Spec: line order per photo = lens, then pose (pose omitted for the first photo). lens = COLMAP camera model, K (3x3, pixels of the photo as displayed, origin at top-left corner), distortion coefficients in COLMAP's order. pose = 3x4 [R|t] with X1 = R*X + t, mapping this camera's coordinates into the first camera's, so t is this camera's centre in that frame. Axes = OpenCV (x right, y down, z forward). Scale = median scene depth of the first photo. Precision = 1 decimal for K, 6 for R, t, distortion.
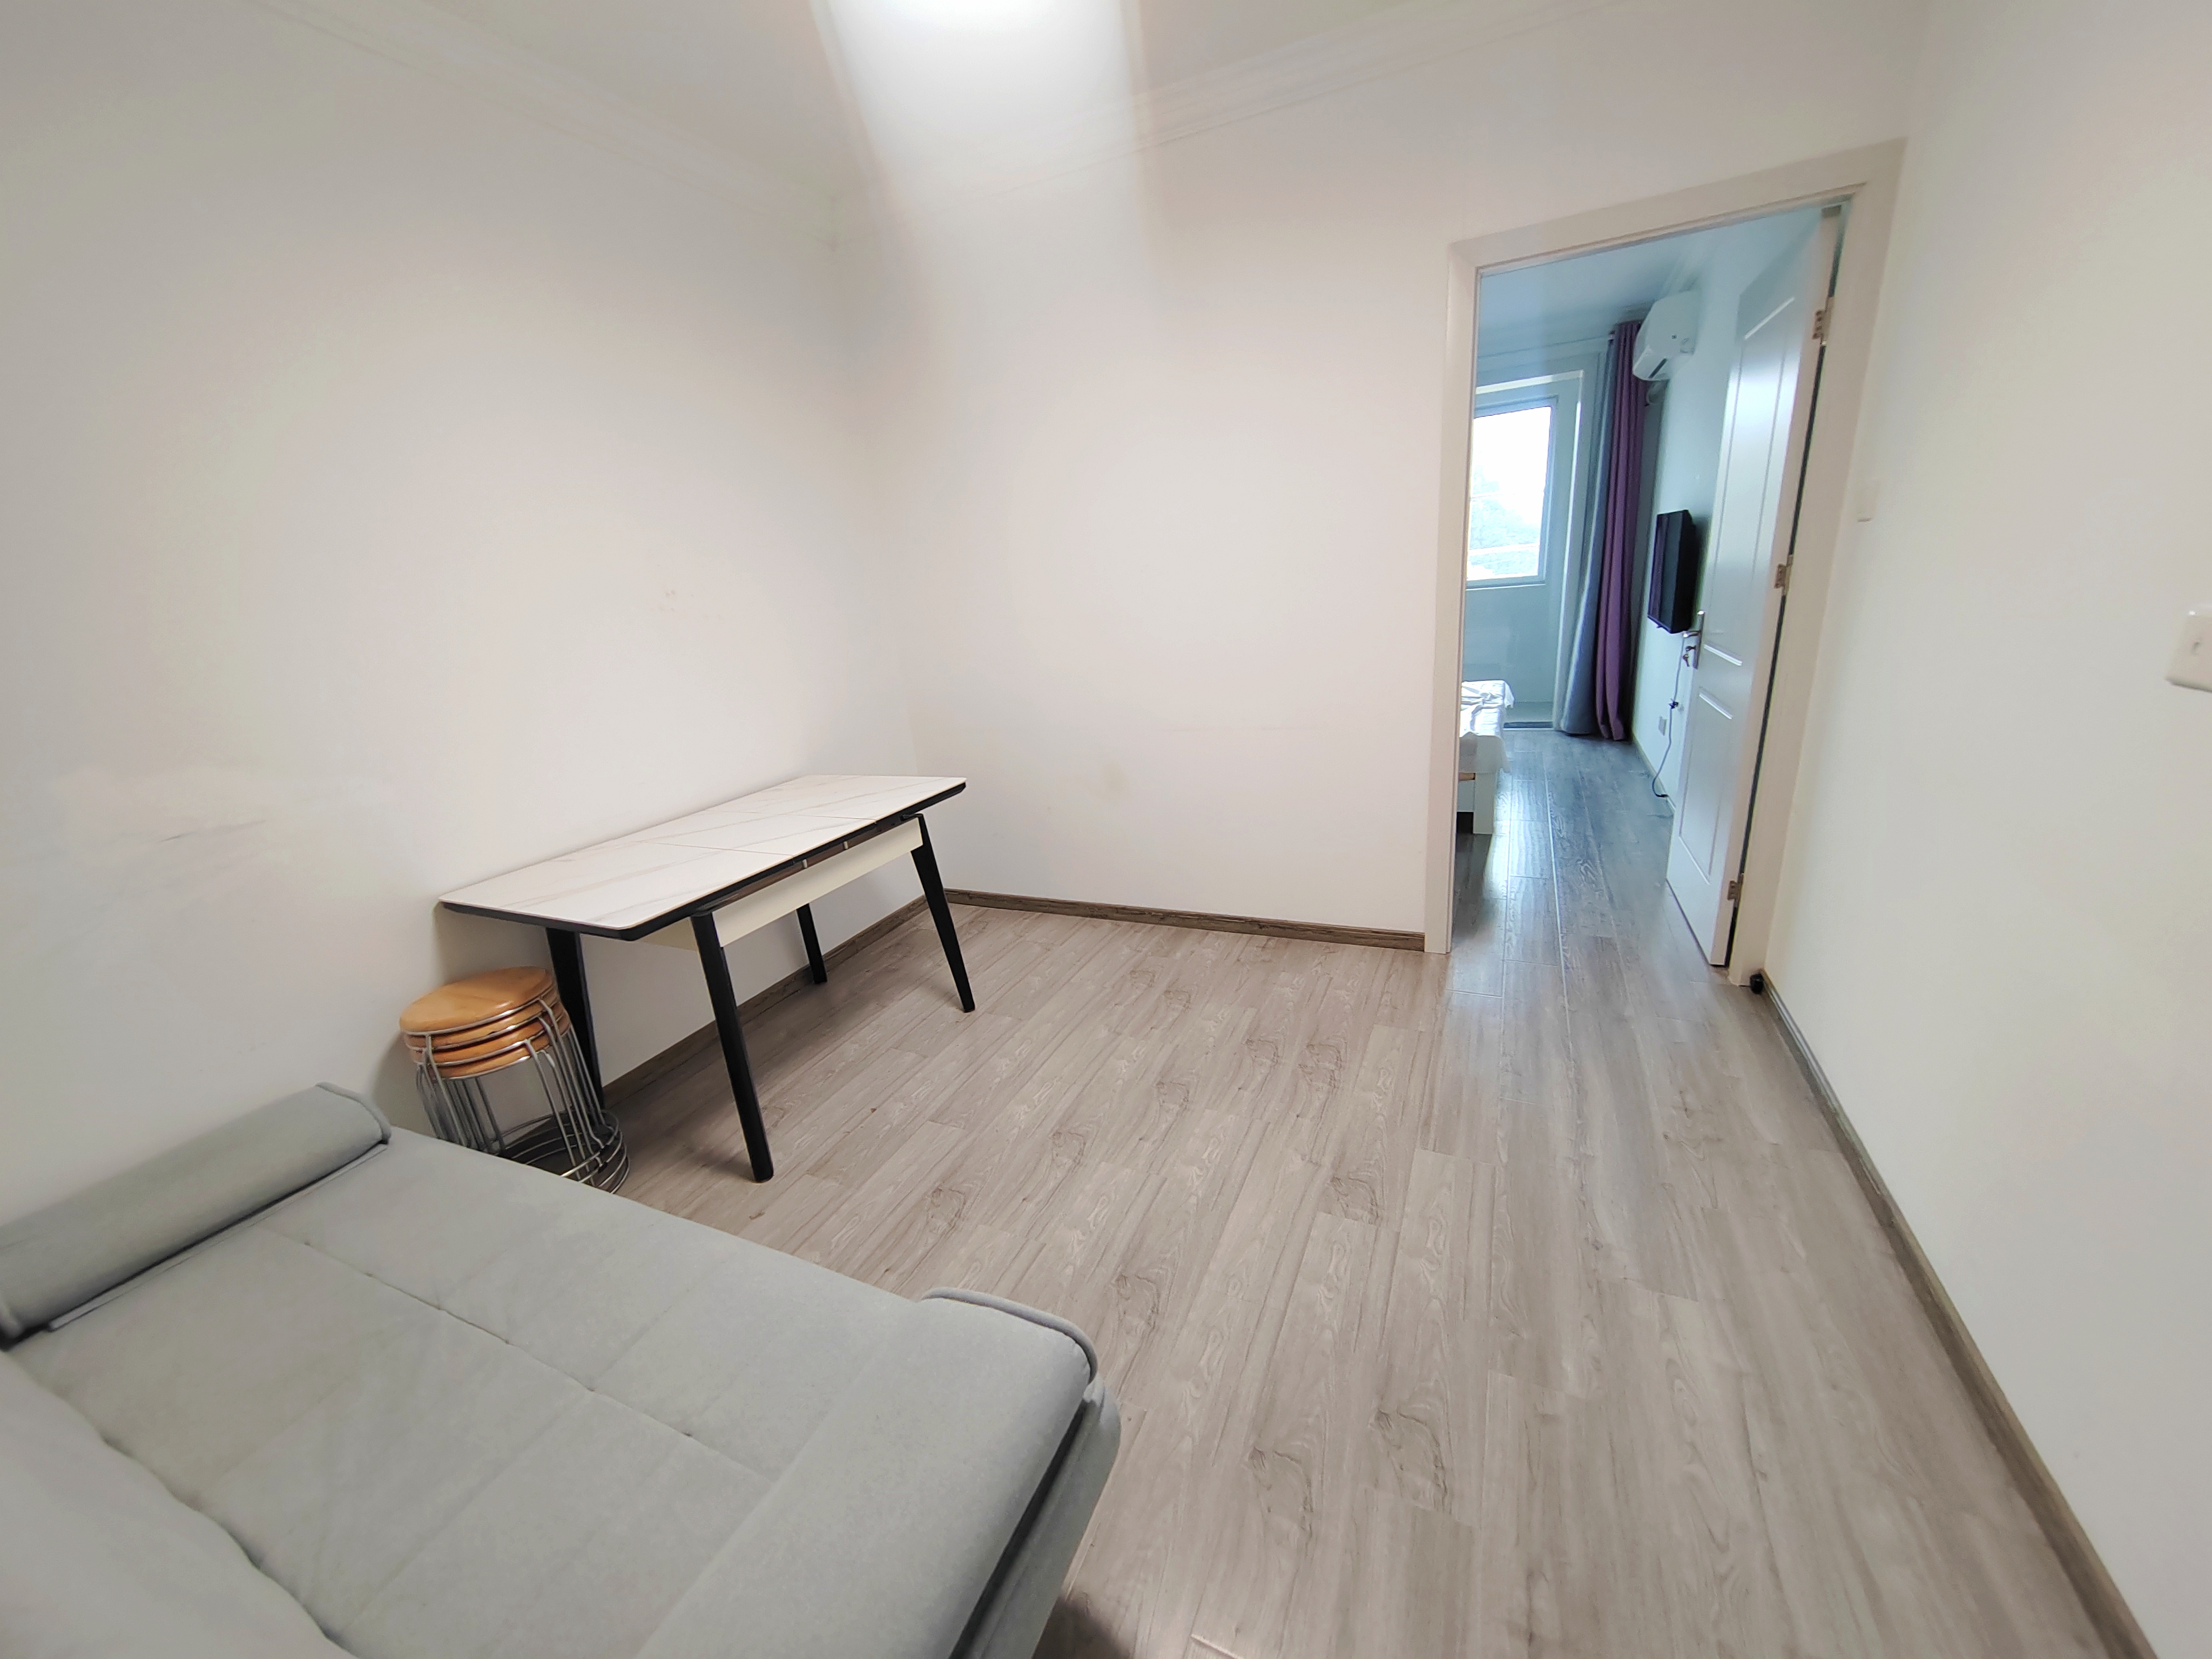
lens RADIAL K [[843.4, 0, 1115.7], [0, 843.4, 839.9], [0, 0, 1]] dist [0.000314, 0.000218]
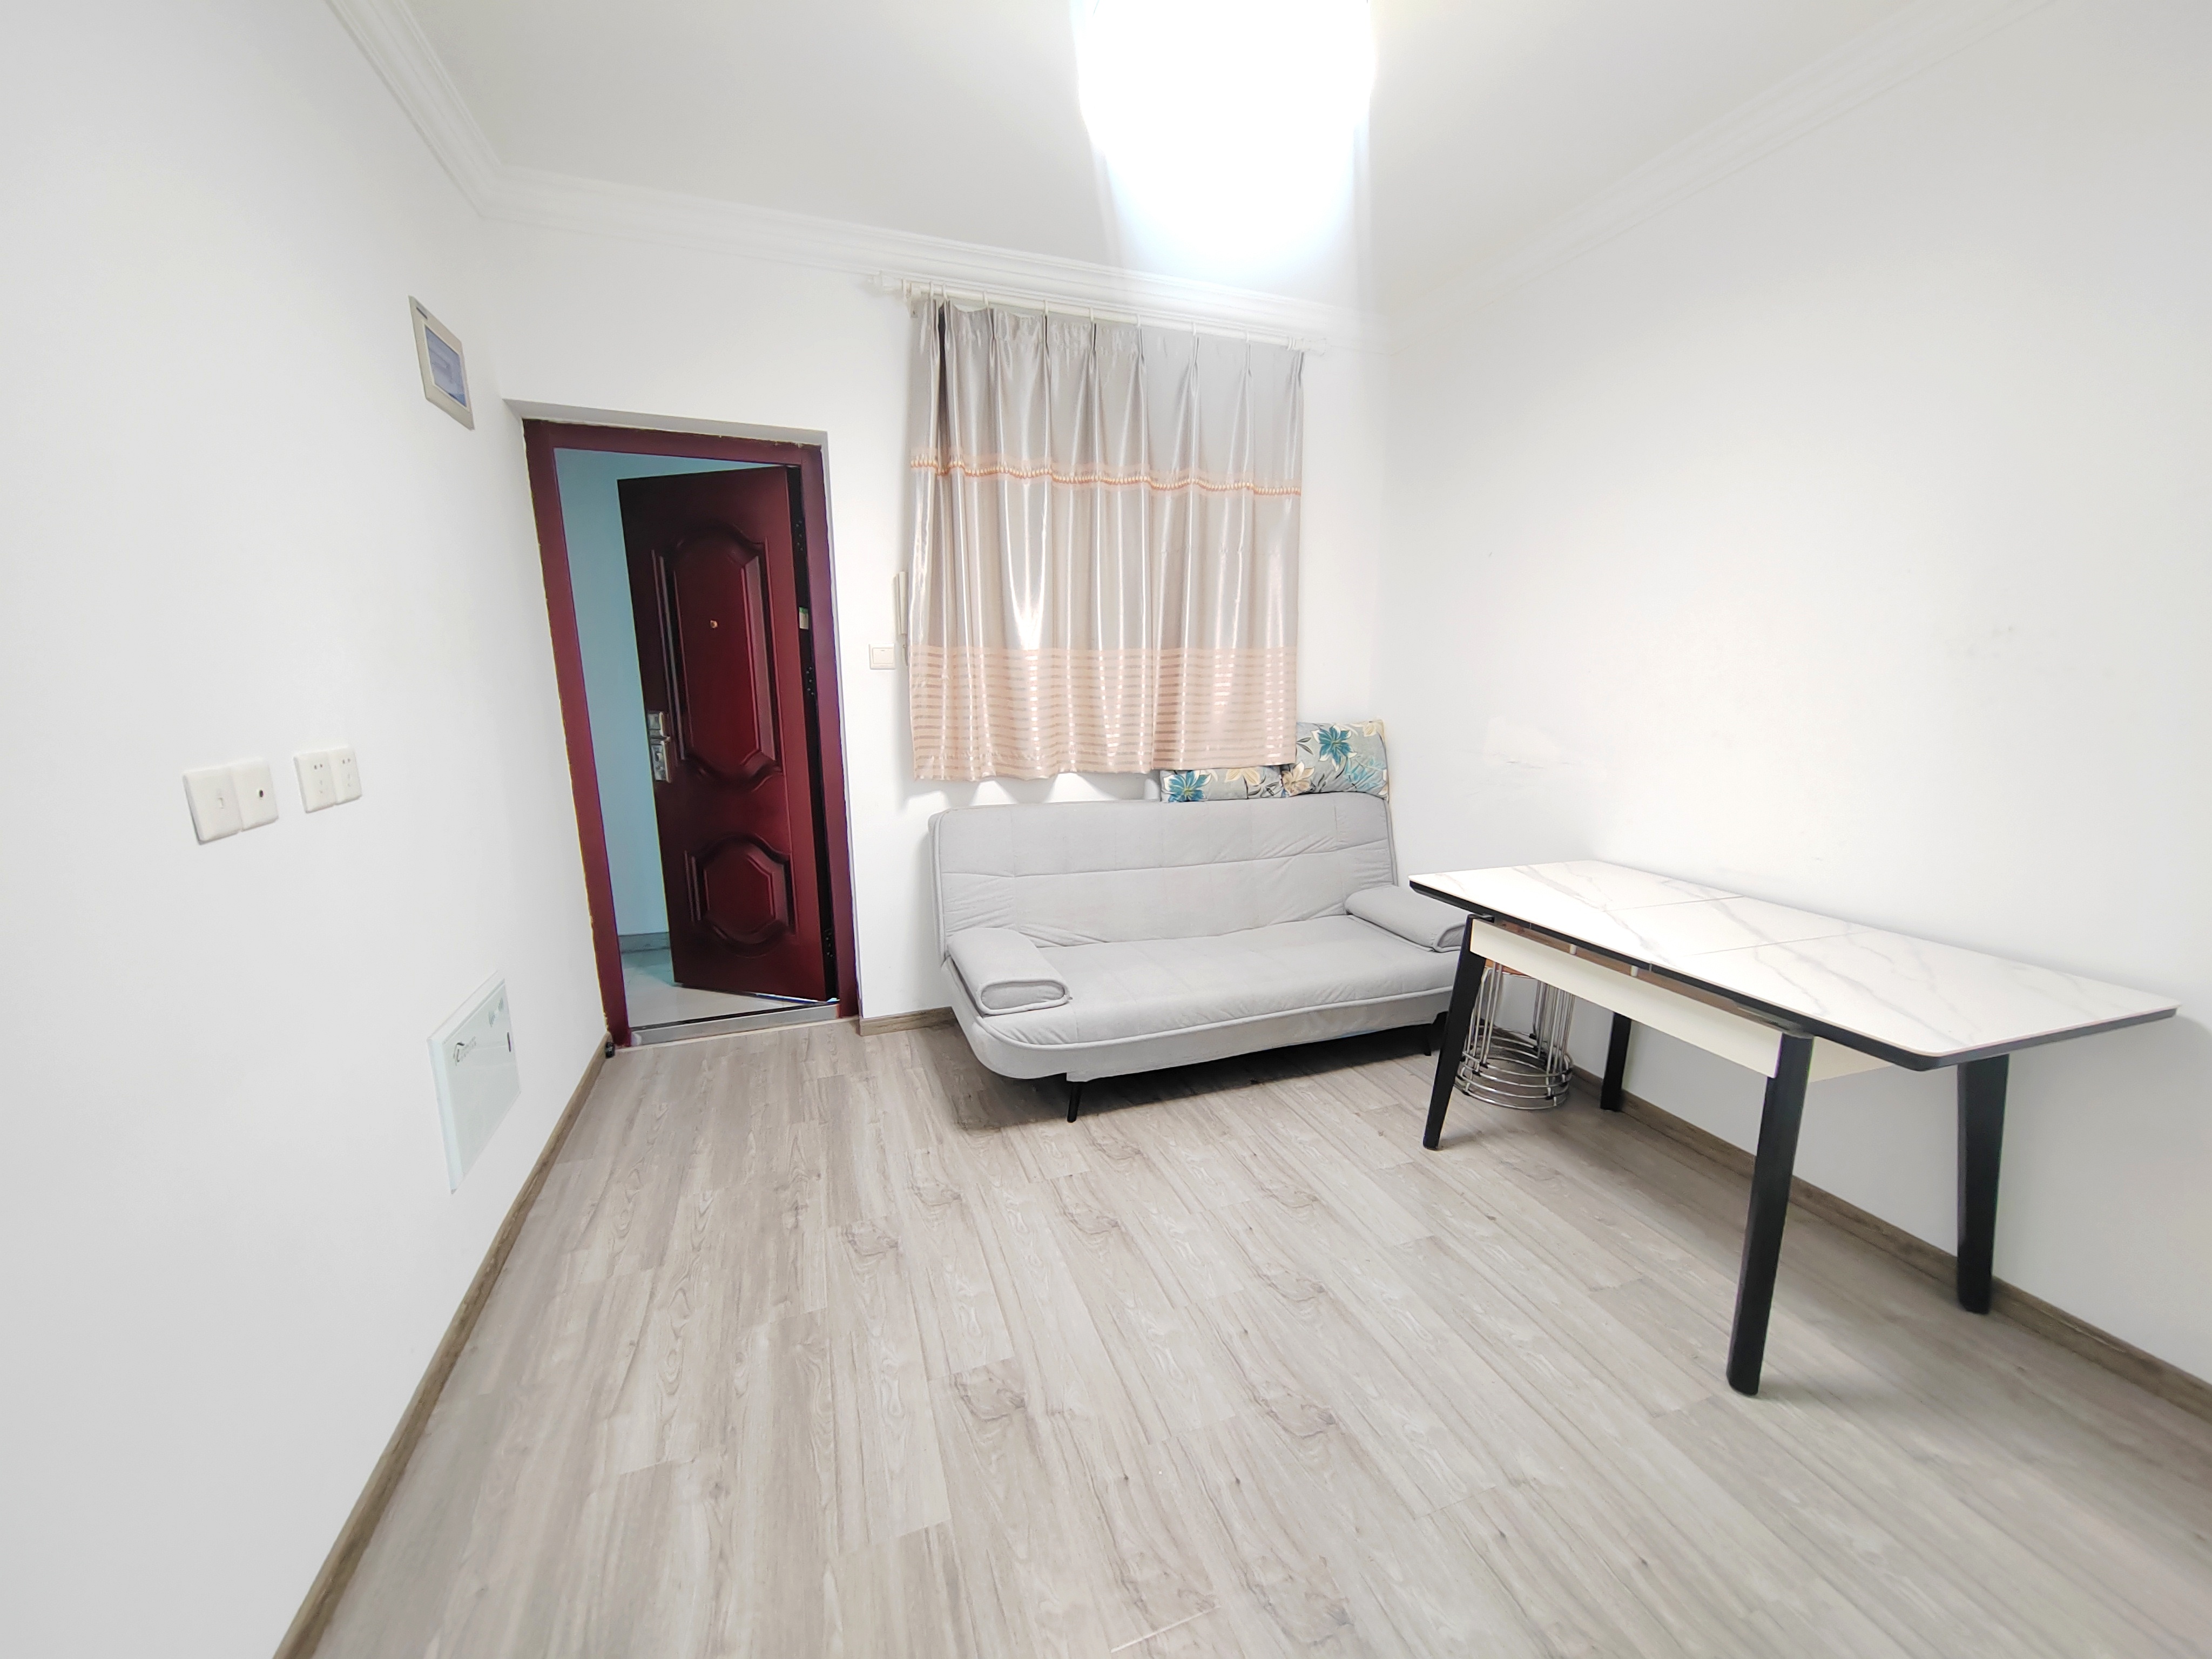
lens RADIAL K [[843.4, 0, 1098.5], [0, 843.4, 822.5], [0, 0, 1]] dist [0.000314, 0.000218]
pose [[-0.719443, 0.206754, -0.663065, 0.728267], [-0.147733, 0.887267, 0.436958, -0.535157], [0.678658, 0.412323, -0.607793, 1.519509]]
